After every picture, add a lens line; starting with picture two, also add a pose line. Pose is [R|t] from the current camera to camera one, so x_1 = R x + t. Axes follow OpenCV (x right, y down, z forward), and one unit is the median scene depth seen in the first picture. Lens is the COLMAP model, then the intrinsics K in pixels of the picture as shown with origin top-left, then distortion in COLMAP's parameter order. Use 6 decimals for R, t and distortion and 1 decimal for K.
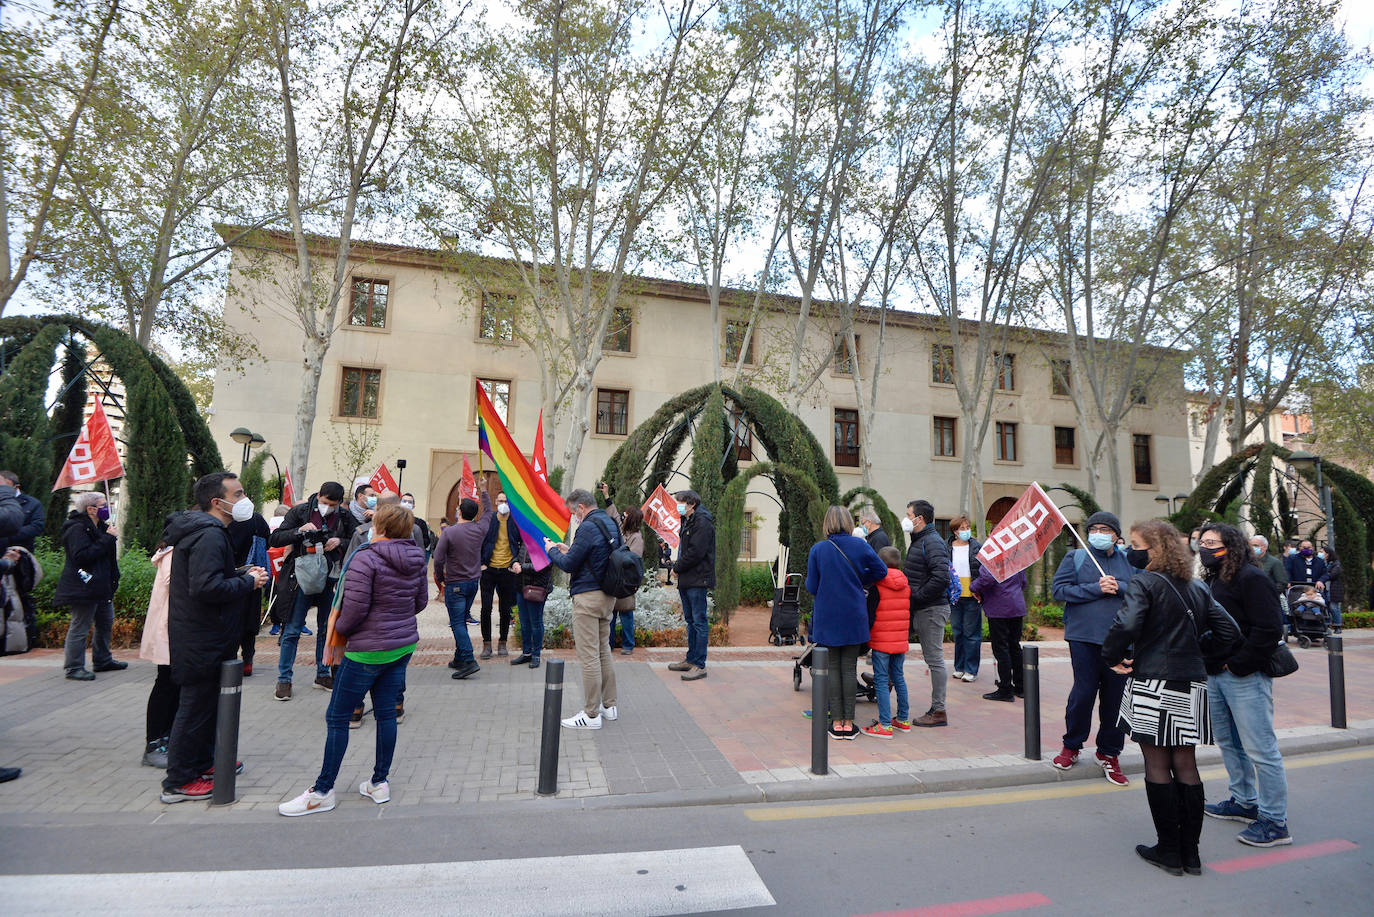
lens RADIAL K [[640.4, 0, 689.7], [0, 640.4, 453.9], [0, 0, 1]] dist [-0.028218, -0.010064]
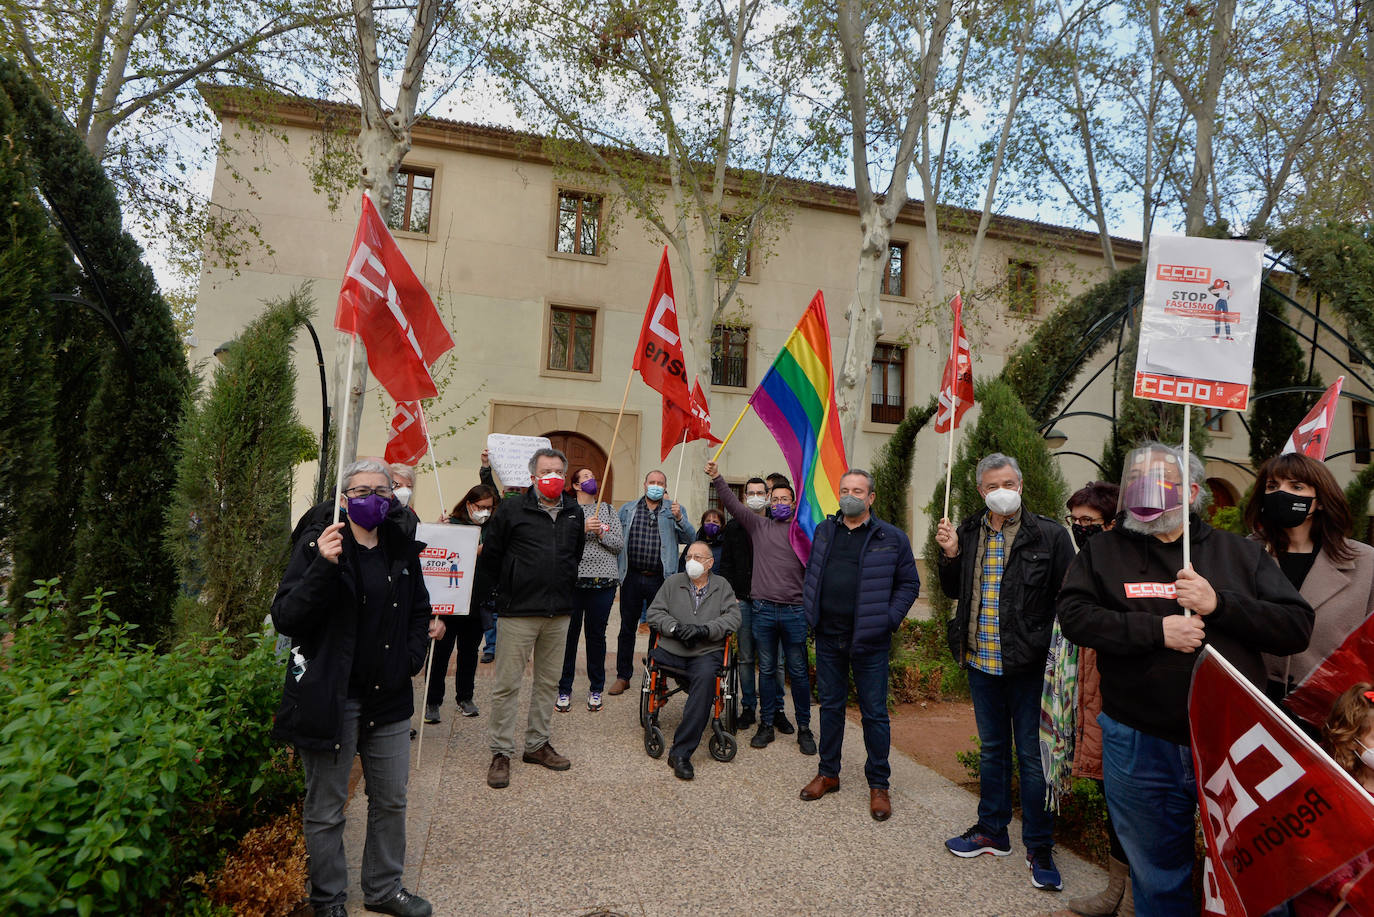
lens RADIAL K [[670.0, 0, 694.1], [0, 670.0, 445.0], [0, 0, 1]] dist [-0.001183, -0.035875]
pose [[0.999897, 0.009997, -0.010255, -0.188852], [-0.009756, 0.999679, 0.023367, 0.026477], [0.010486, -0.023264, 0.999674, 0.265243]]
